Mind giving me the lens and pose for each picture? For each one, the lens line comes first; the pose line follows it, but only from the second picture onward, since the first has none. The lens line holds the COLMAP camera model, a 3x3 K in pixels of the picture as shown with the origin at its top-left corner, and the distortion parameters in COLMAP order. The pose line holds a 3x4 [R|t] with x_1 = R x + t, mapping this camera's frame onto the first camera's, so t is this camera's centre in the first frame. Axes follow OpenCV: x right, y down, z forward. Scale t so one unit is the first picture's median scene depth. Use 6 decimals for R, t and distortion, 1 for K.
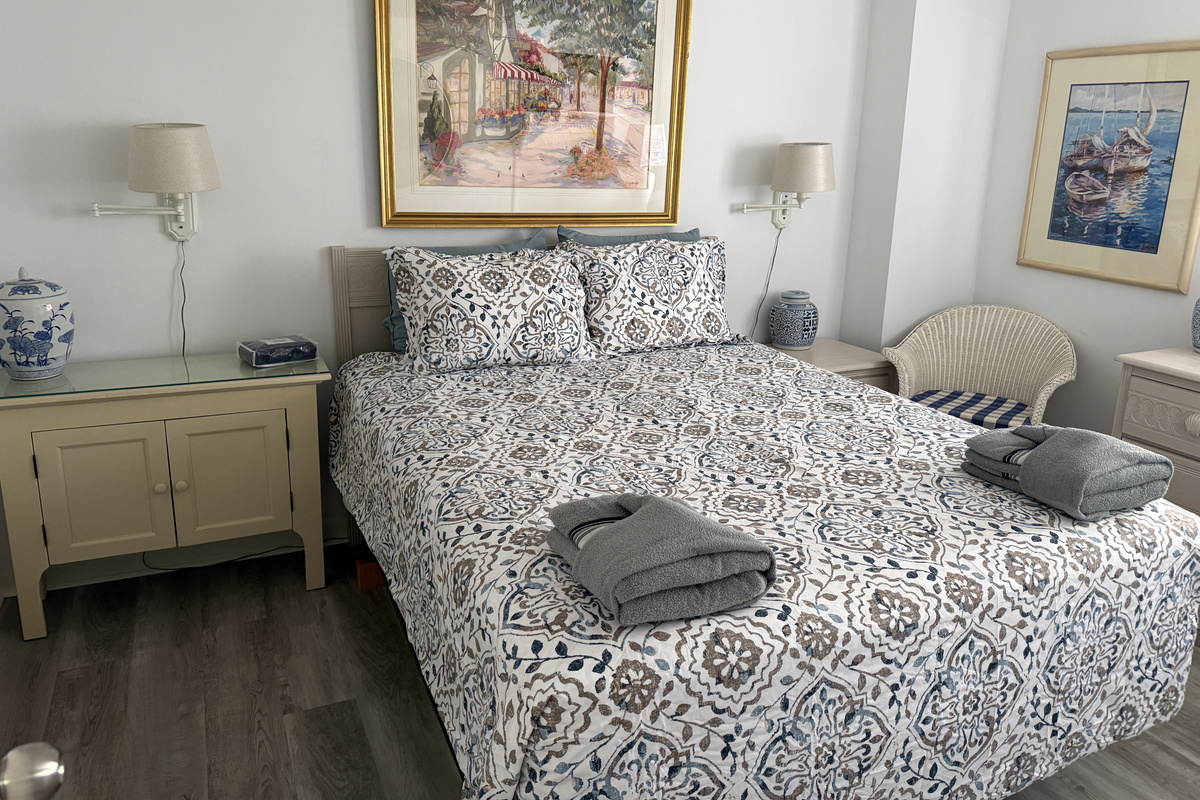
lens RADIAL K [[841.8, 0, 602.1], [0, 841.8, 357.1], [0, 0, 1]] dist [0.119889, -0.169372]
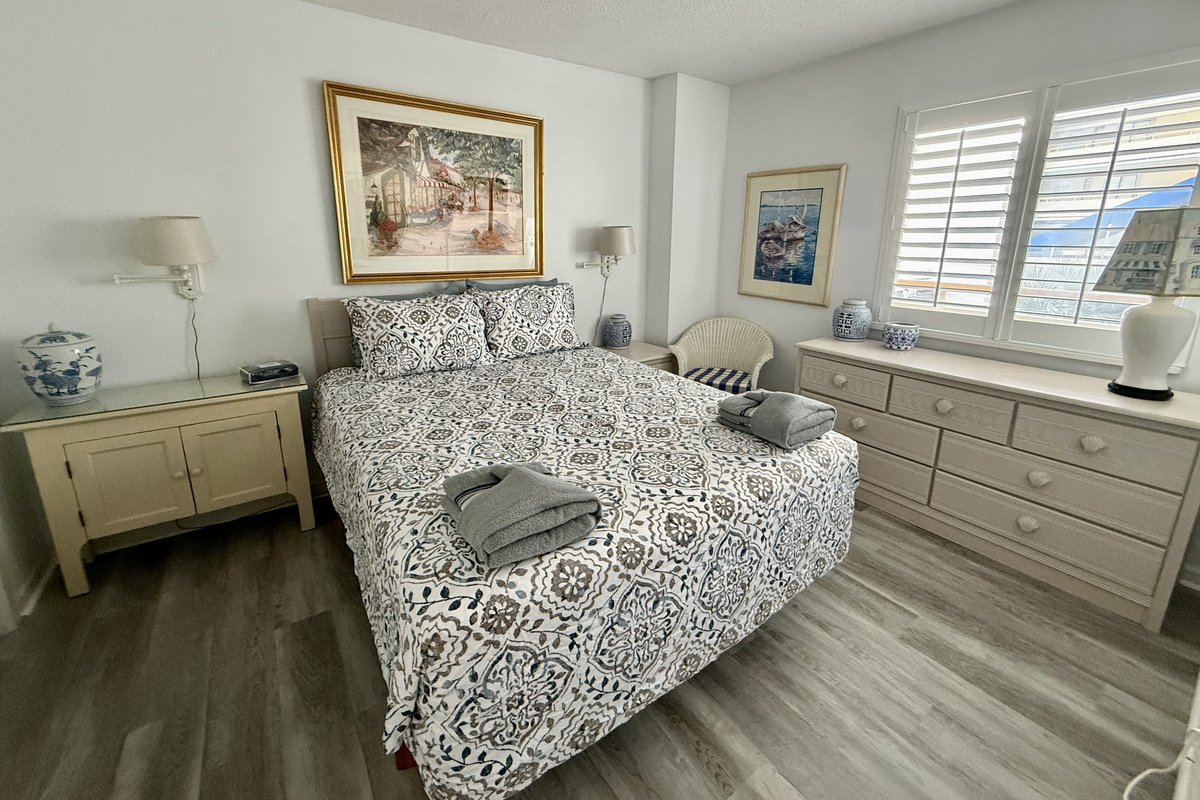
lens RADIAL K [[480.6, 0, 597.7], [0, 480.6, 347.0], [0, 0, 1]] dist [0.001205, 0.000370]
pose [[0.984666, -0.055396, 0.165423, 0.038791], [0.057585, 0.998305, -0.008465, -0.009942], [-0.164674, 0.017861, 0.986186, 0.096250]]
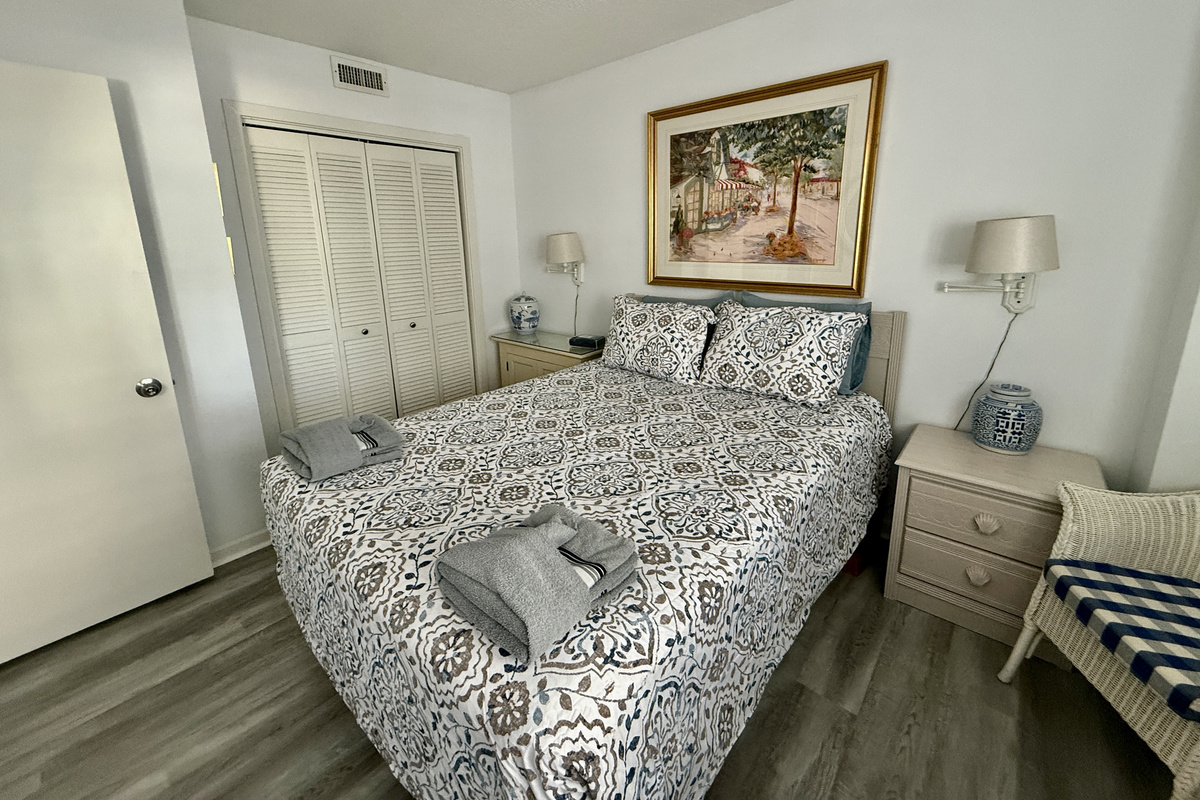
lens RADIAL K [[480.6, 0, 597.7], [0, 480.6, 347.0], [0, 0, 1]] dist [0.001205, 0.000370]
pose [[0.394320, 0.171899, -0.902753, 0.661545], [-0.189757, 0.976409, 0.103040, -0.115500], [0.899168, 0.130673, 0.417637, 0.538360]]
